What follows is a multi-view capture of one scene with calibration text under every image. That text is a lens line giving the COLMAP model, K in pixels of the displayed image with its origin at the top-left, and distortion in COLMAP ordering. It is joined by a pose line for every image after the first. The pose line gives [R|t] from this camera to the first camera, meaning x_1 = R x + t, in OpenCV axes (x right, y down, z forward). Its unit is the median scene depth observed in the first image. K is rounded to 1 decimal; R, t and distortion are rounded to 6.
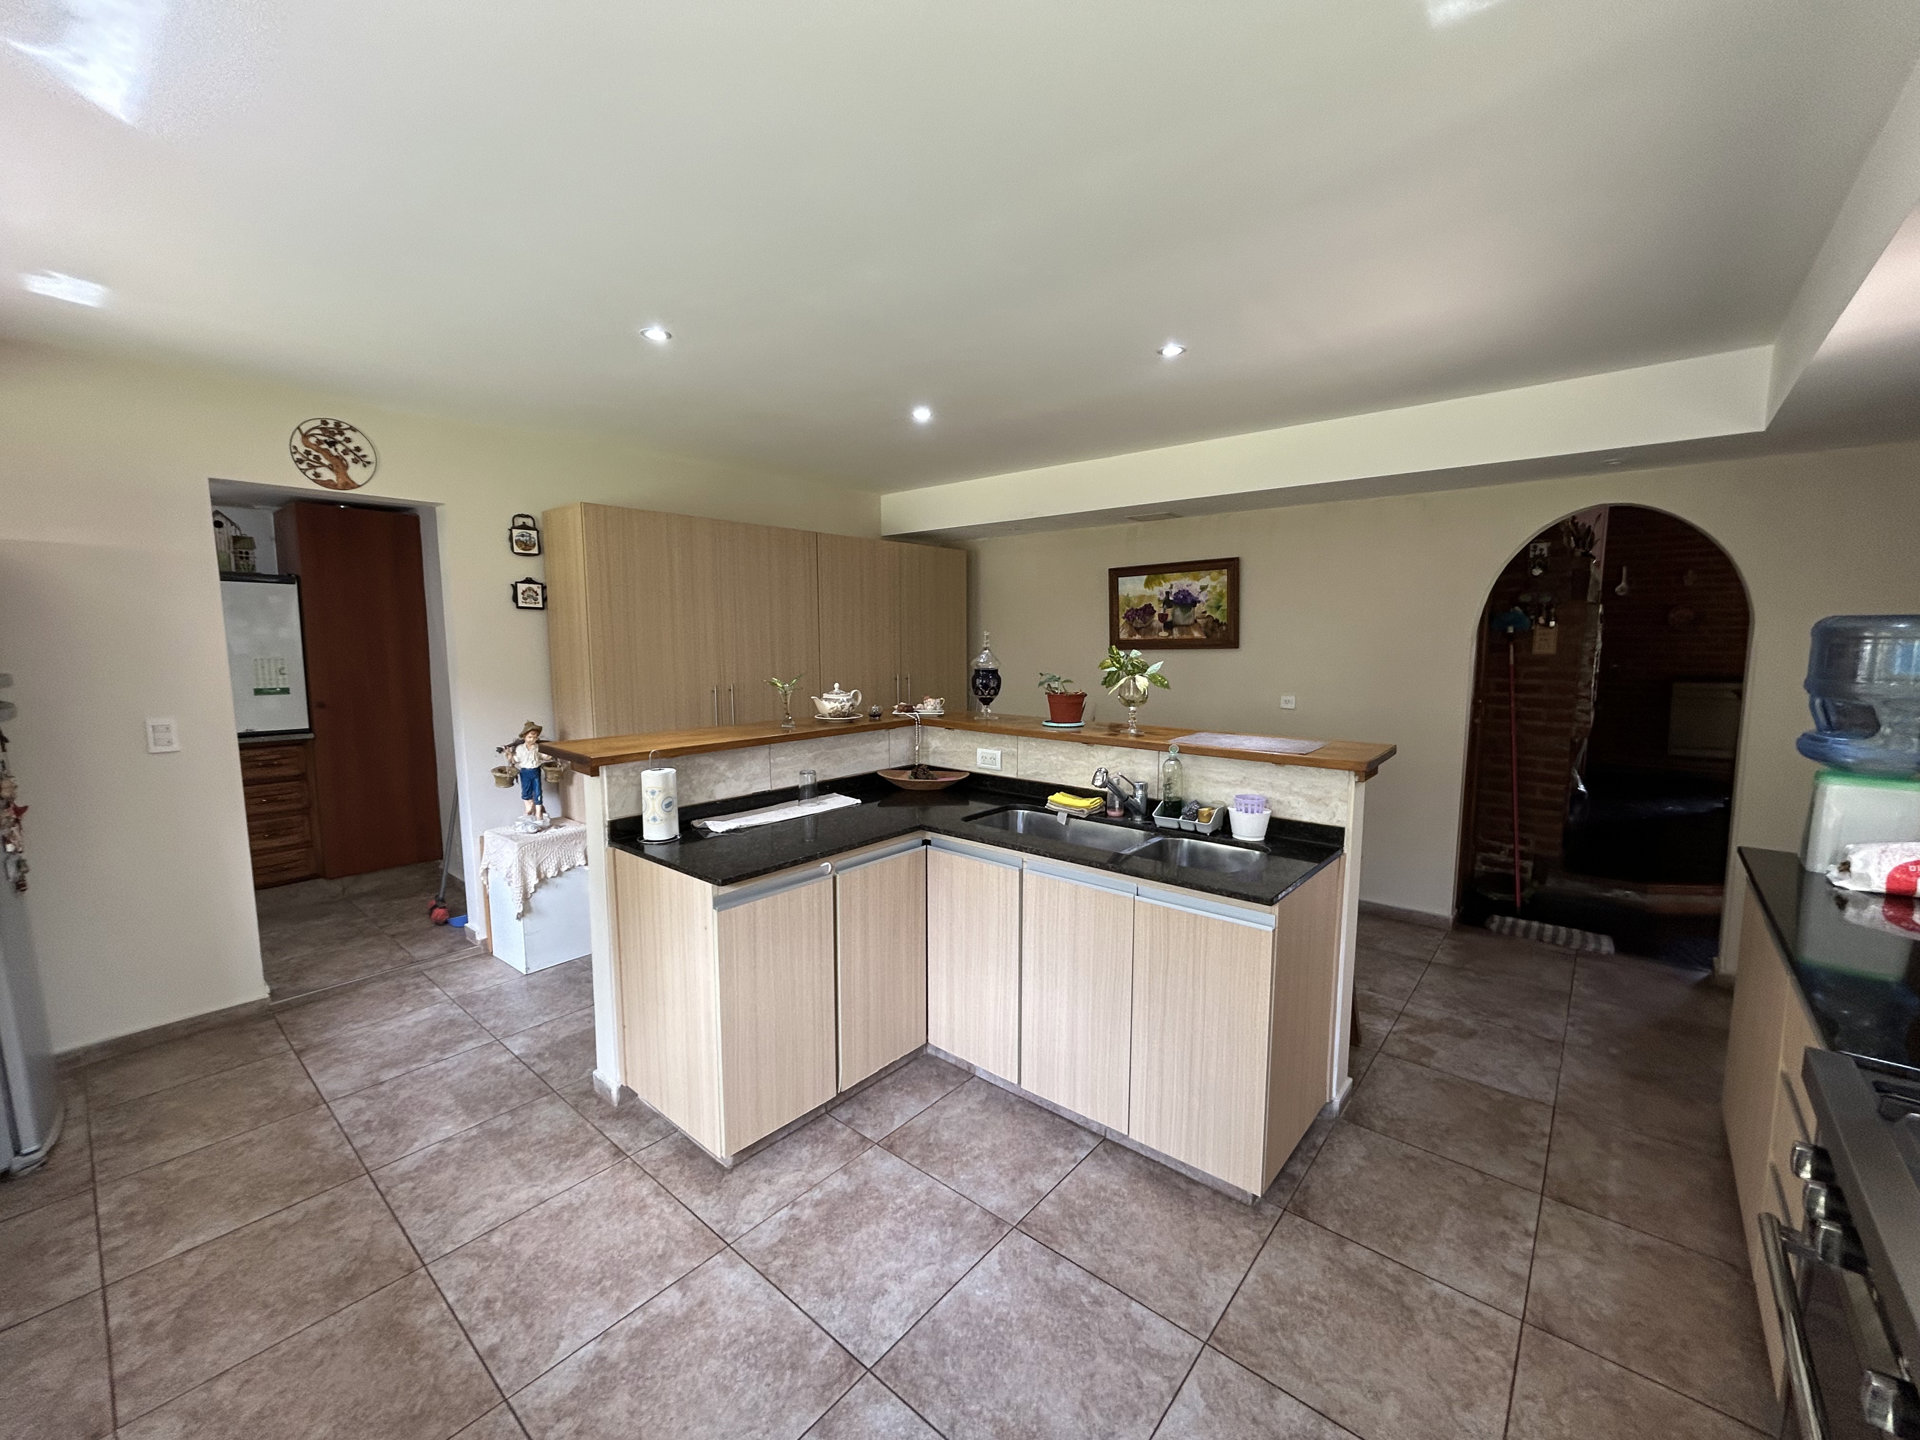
lens RADIAL K [[771.8, 0, 963.1], [0, 771.8, 719.9], [0, 0, 1]] dist [0.000637, -0.000567]
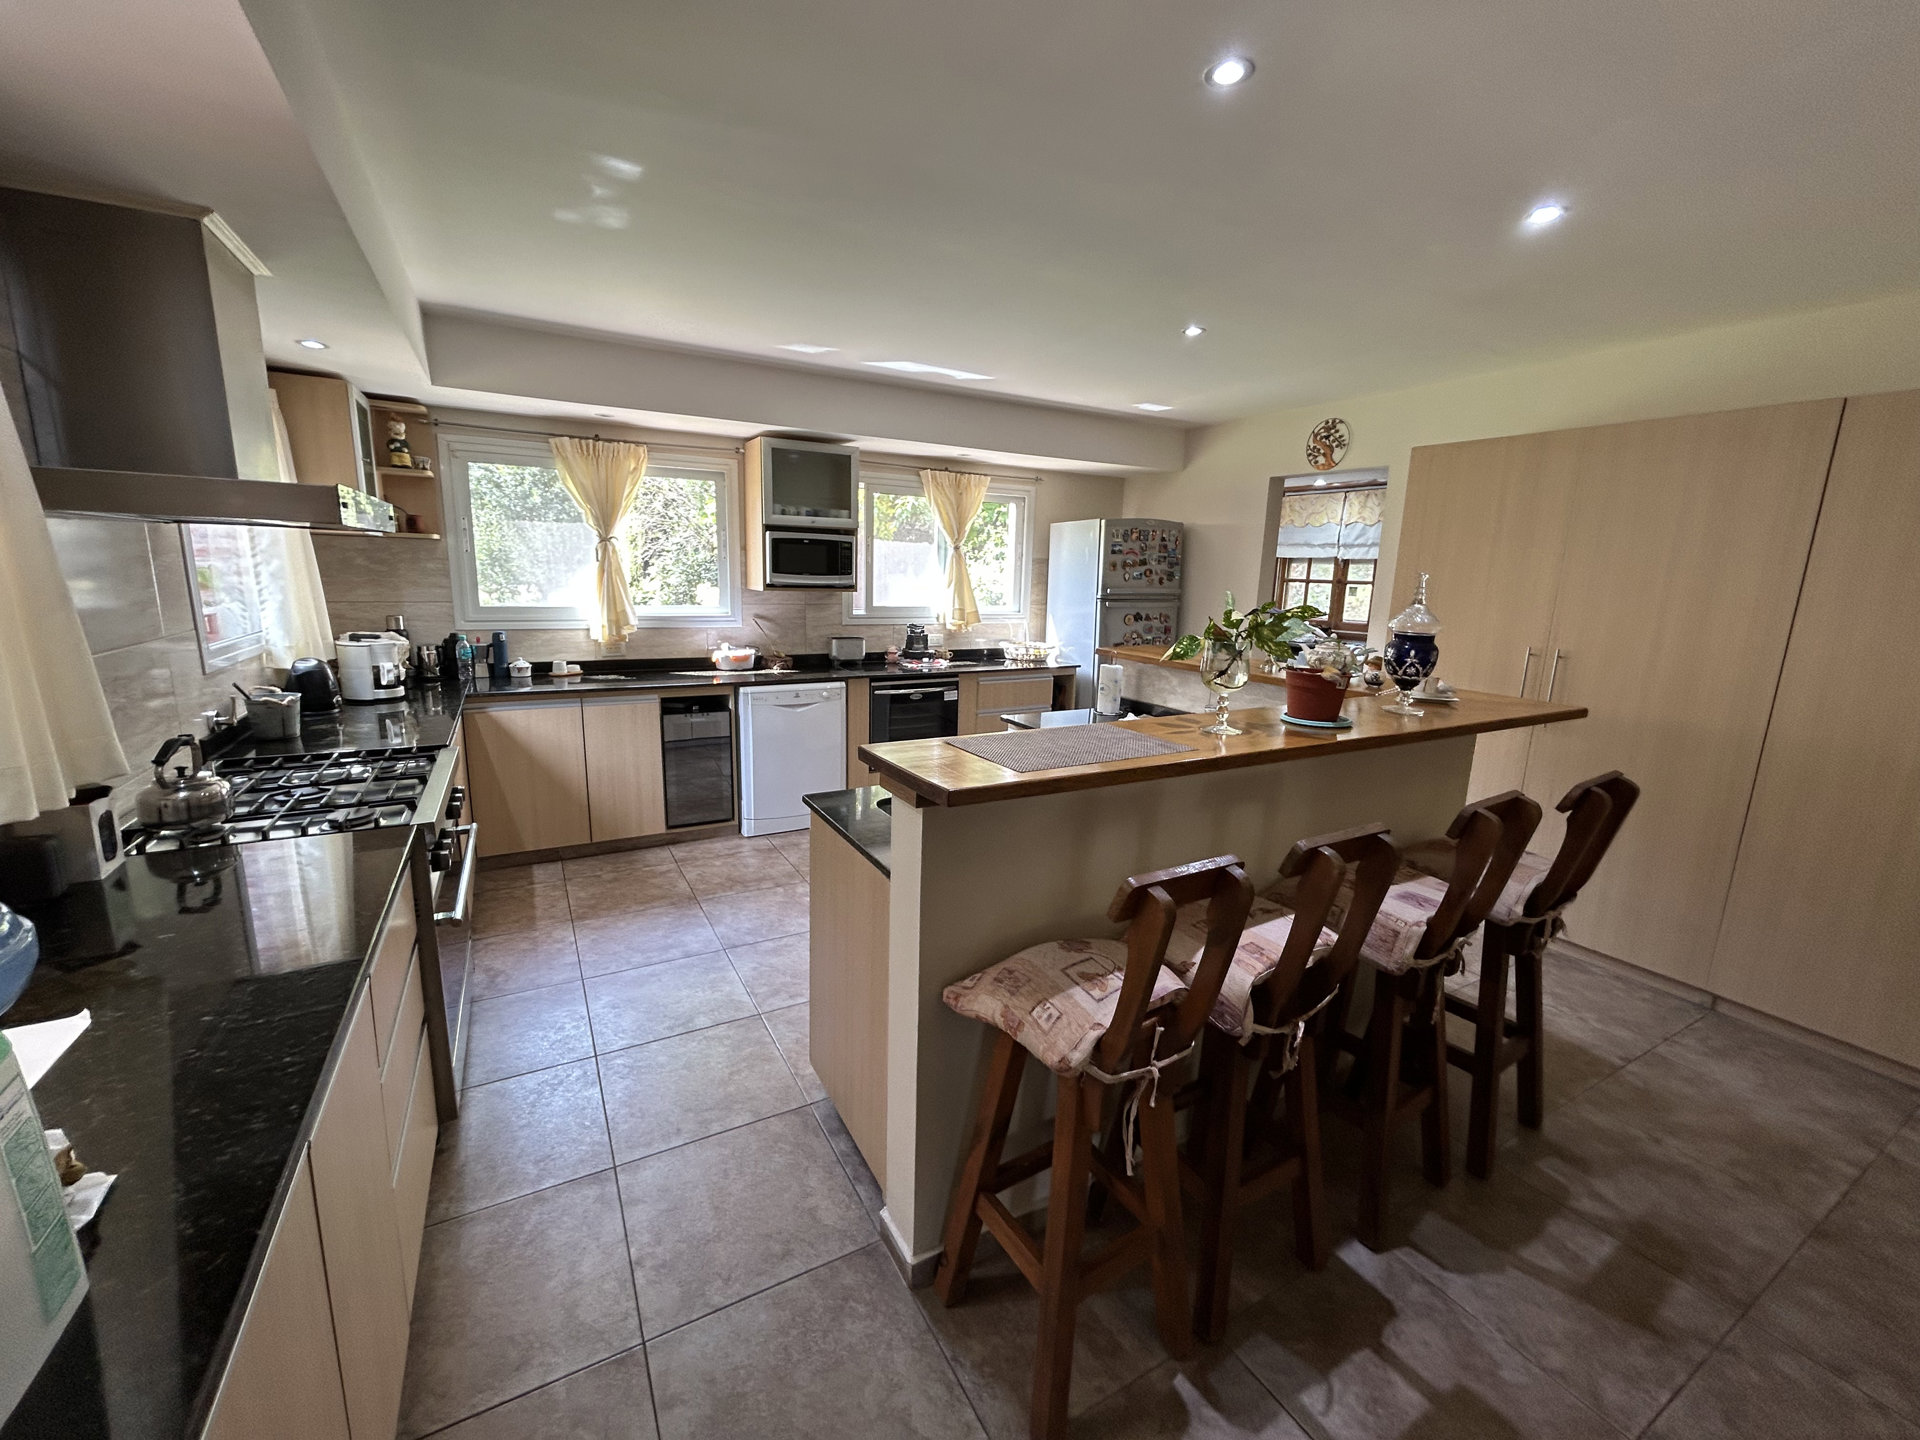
lens RADIAL K [[771.8, 0, 948.7], [0, 771.8, 726.6], [0, 0, 1]] dist [0.000637, -0.000567]
pose [[-0.355228, 0.180603, -0.917167, 1.320715], [-0.129598, 0.962168, 0.239659, -0.163308], [0.925752, 0.203996, -0.318384, 1.507207]]
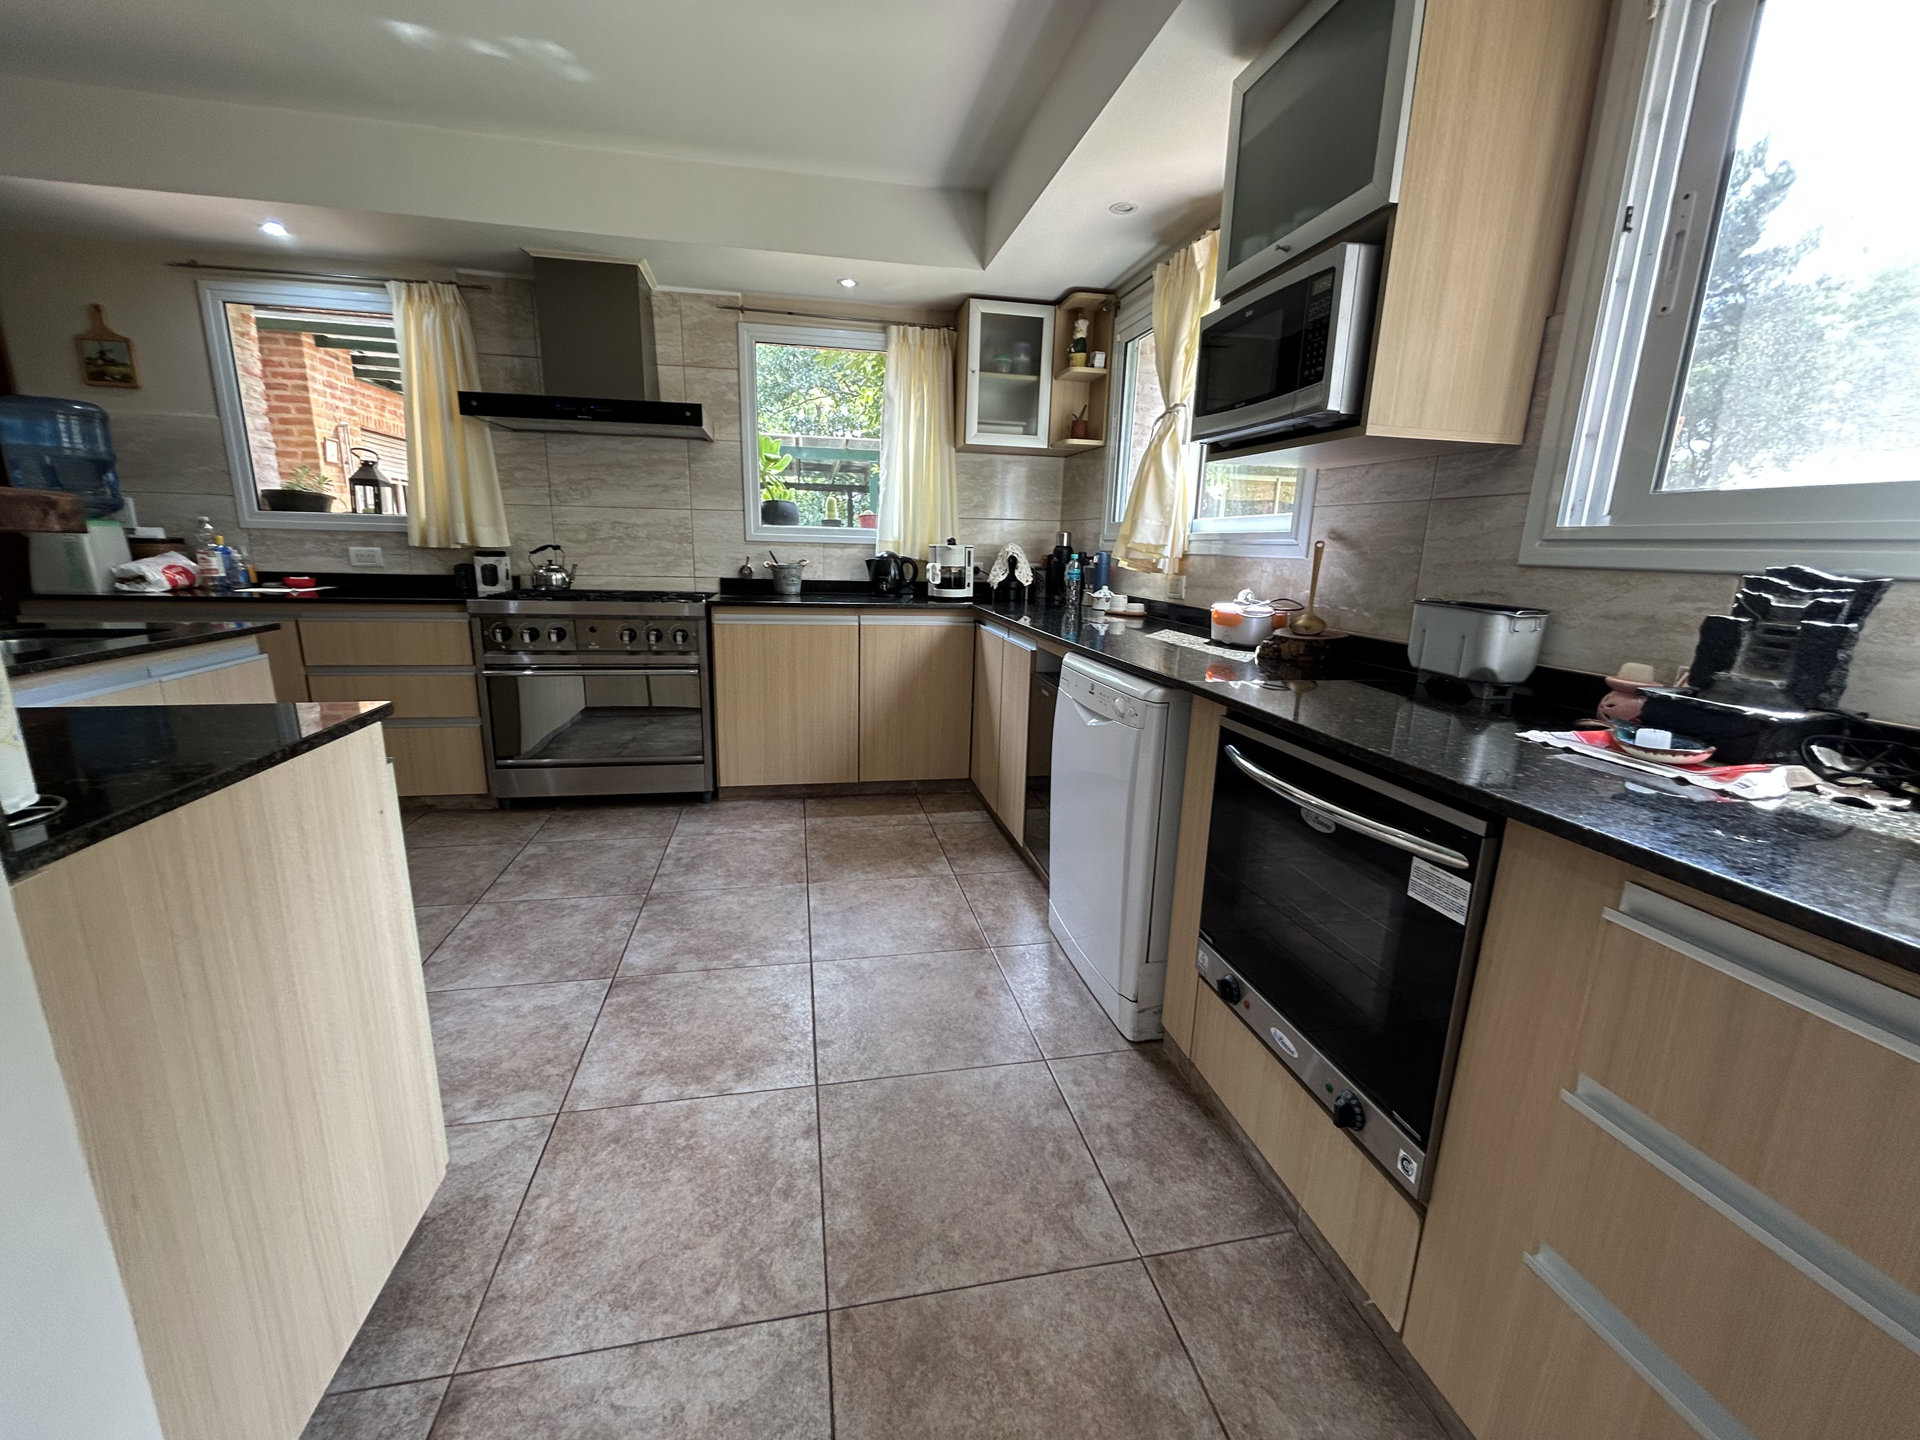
lens RADIAL K [[771.8, 0, 954.5], [0, 771.8, 722.0], [0, 0, 1]] dist [0.000637, -0.000567]
pose [[-0.786279, -0.157790, 0.597384, -1.046222], [0.043349, 0.950371, 0.308083, 0.064289], [-0.616349, 0.268135, -0.740417, 1.236501]]
